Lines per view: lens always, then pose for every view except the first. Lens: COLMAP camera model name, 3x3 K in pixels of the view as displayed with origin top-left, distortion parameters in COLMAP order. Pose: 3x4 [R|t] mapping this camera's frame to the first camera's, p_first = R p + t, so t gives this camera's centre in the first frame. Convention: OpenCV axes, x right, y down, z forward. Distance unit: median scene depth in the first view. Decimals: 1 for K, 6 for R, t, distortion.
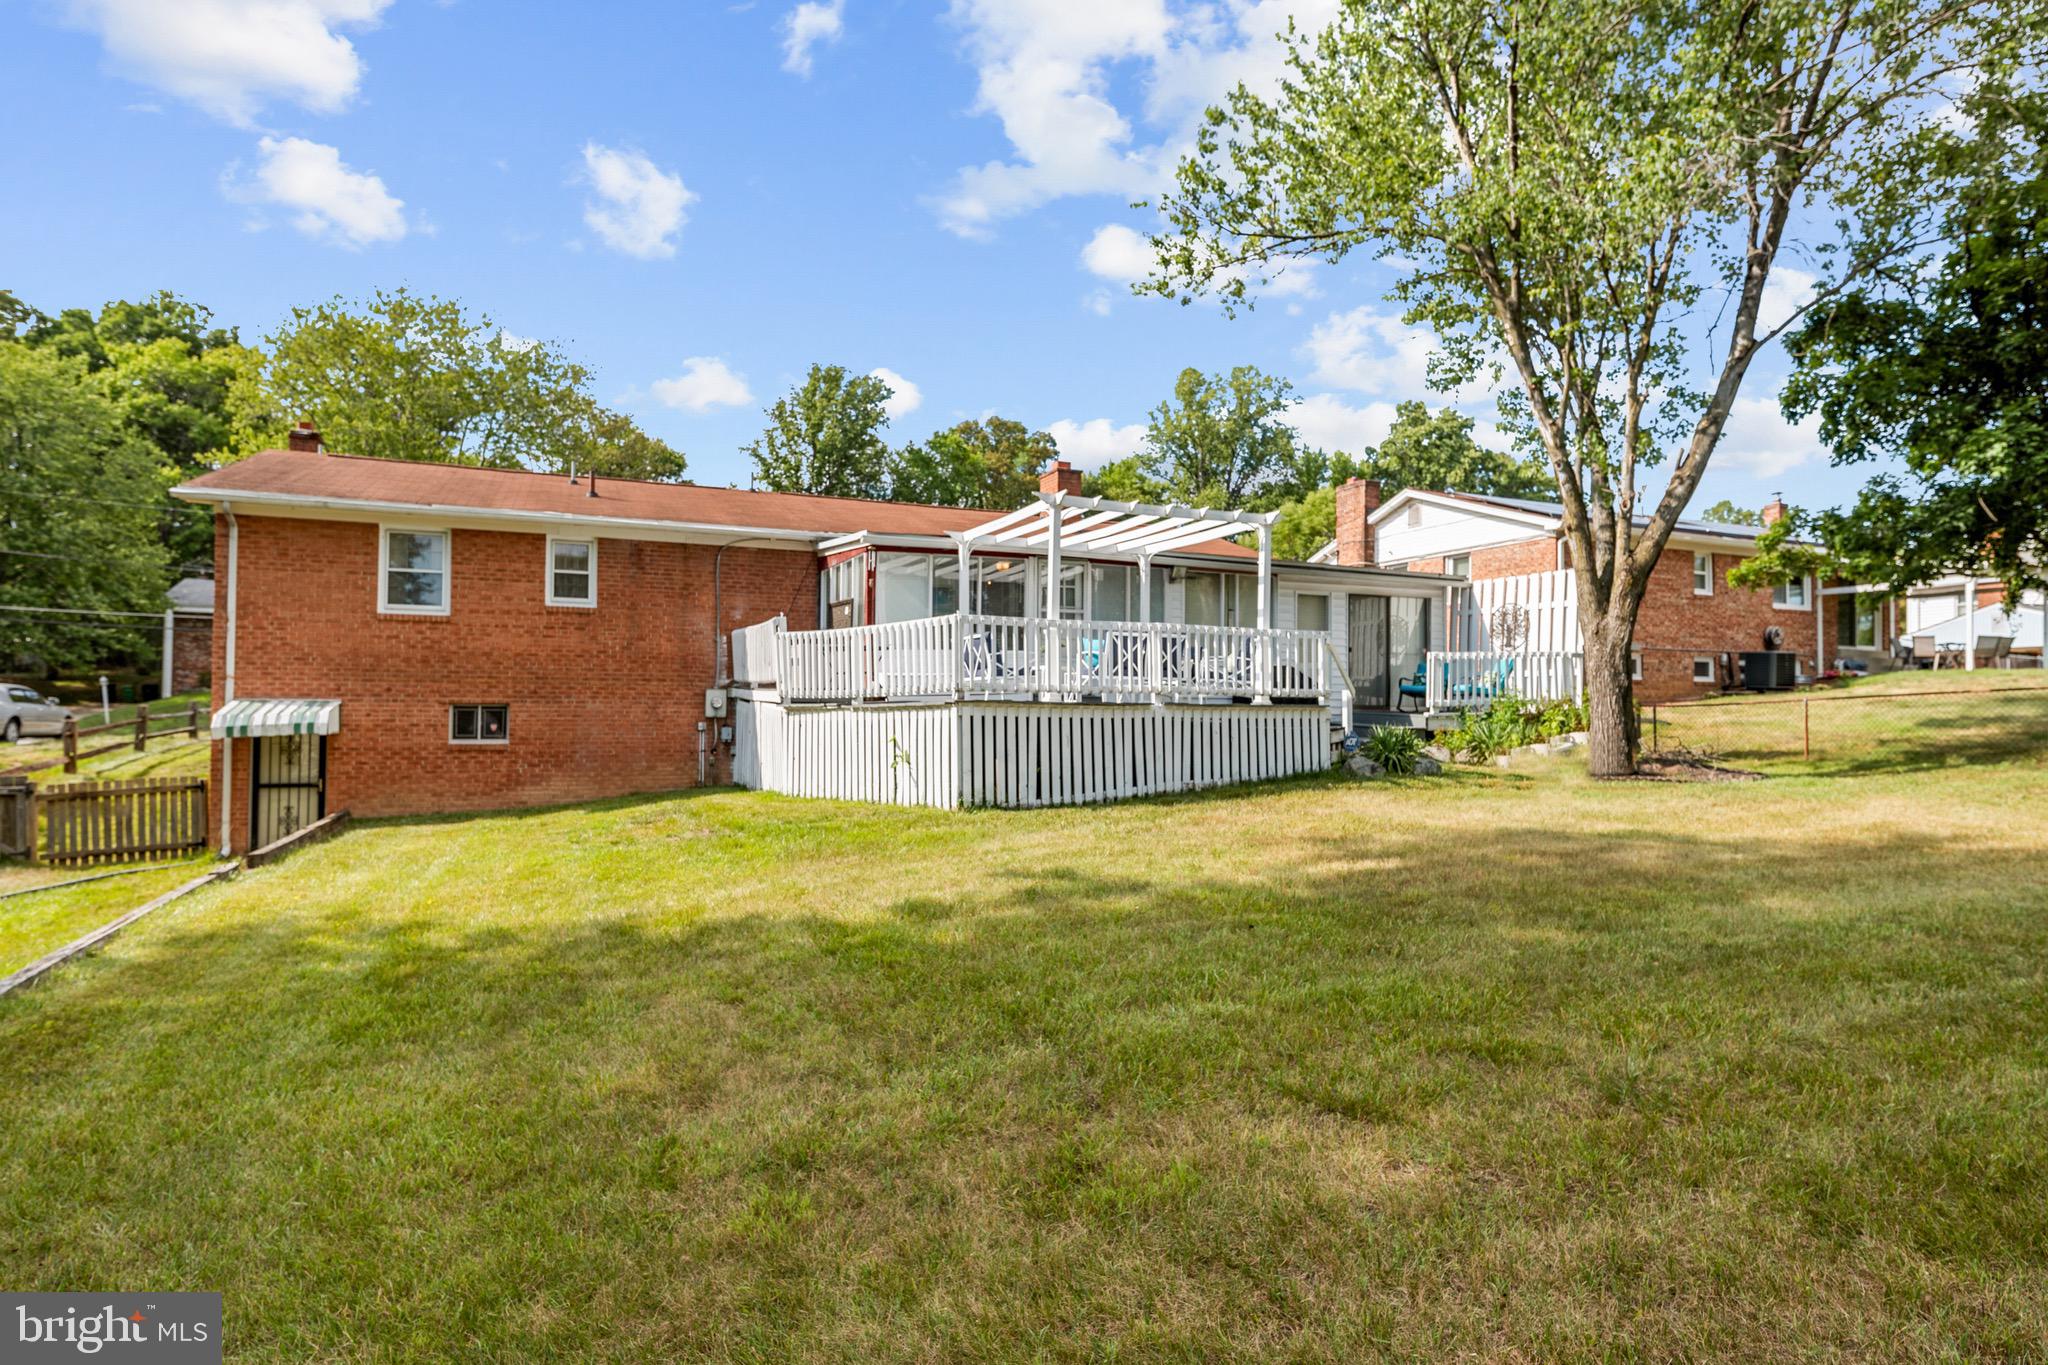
lens RADIAL K [[1114.5, 0, 980.5], [0, 1114.5, 692.4], [0, 0, 1]] dist [-0.001490, 0.000343]
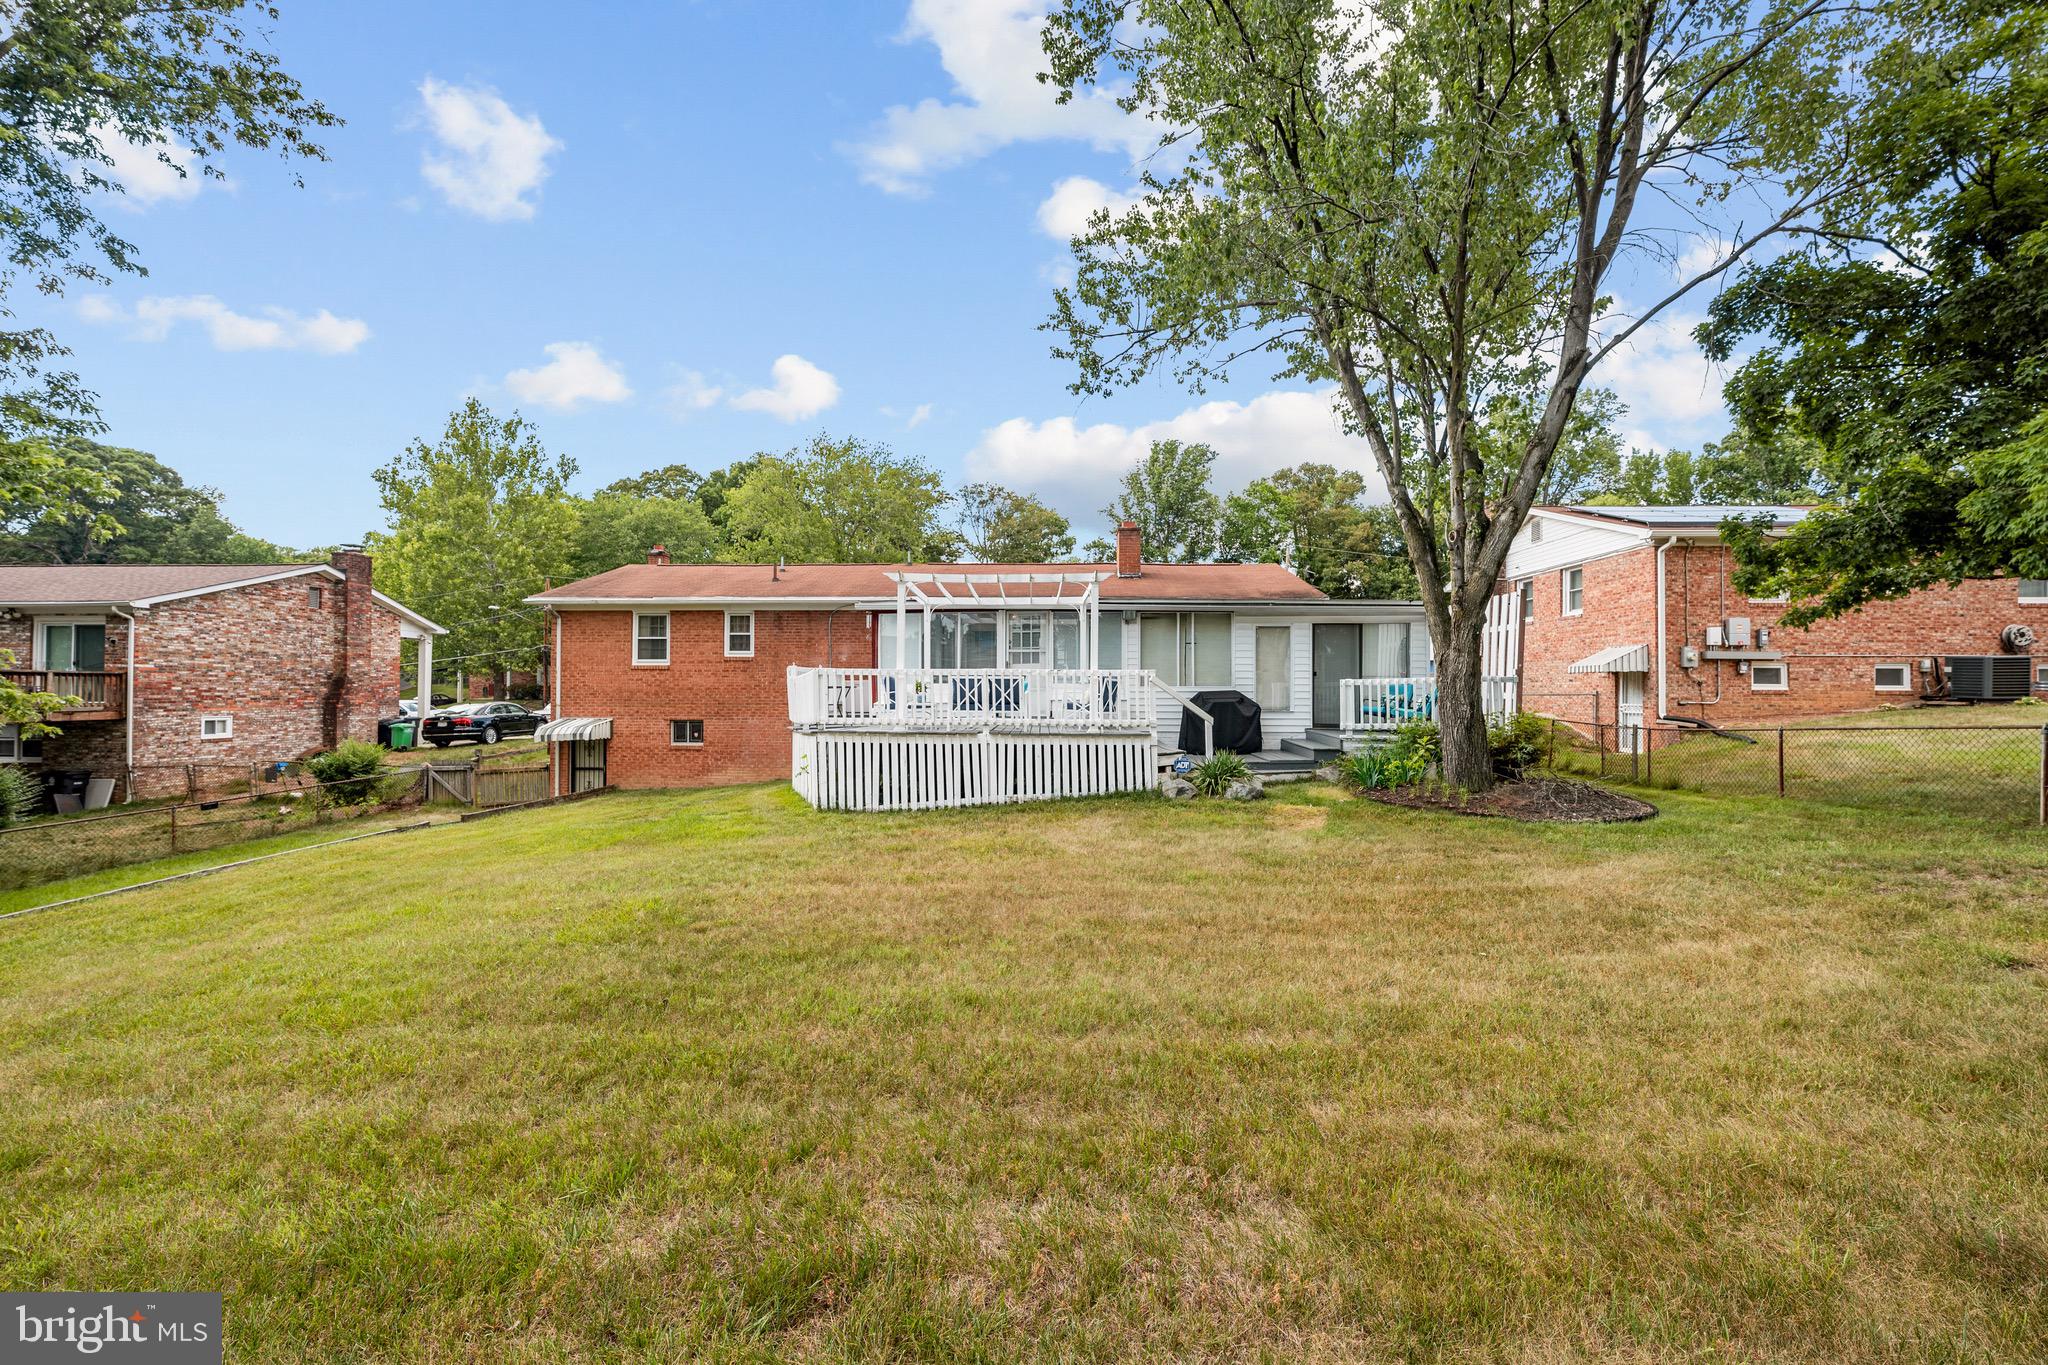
lens RADIAL K [[823.9, 0, 986.4], [0, 823.9, 698.0], [0, 0, 1]] dist [0.001209, 0.000141]
pose [[0.898146, -0.003058, -0.439687, 0.423194], [0.011181, 0.999811, 0.015887, -0.033251], [0.439555, -0.019185, 0.898011, 0.122656]]
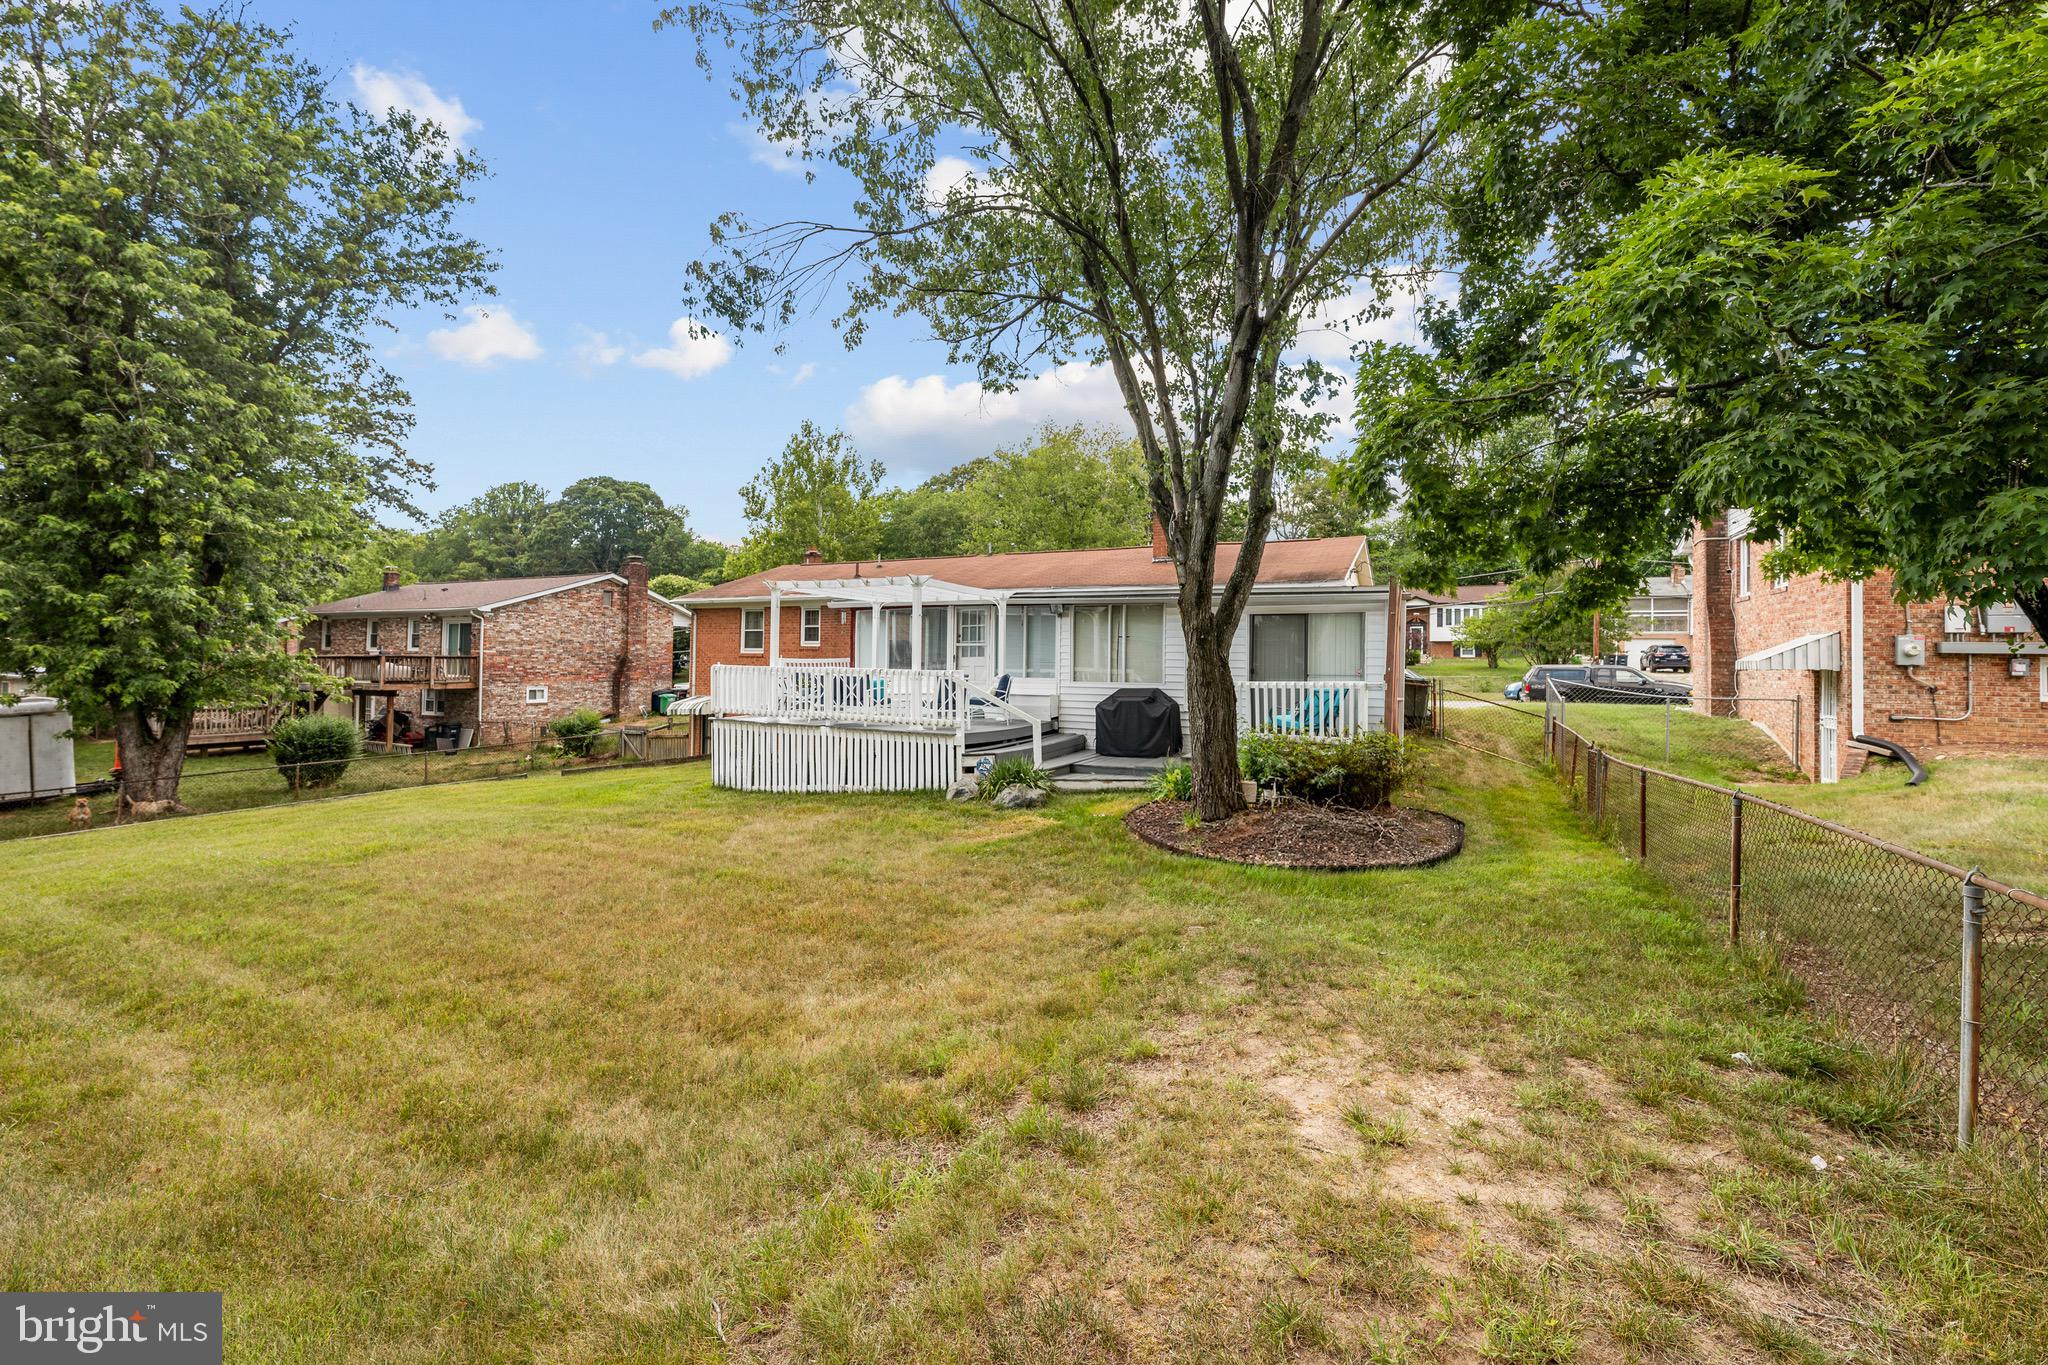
lens RADIAL K [[823.9, 0, 995.8], [0, 823.9, 673.6], [0, 0, 1]] dist [0.001209, 0.000141]
pose [[0.633791, 0.011010, -0.773426, 0.799006], [0.004479, 0.999830, 0.017903, -0.054153], [0.773492, -0.014811, 0.633634, 0.385360]]
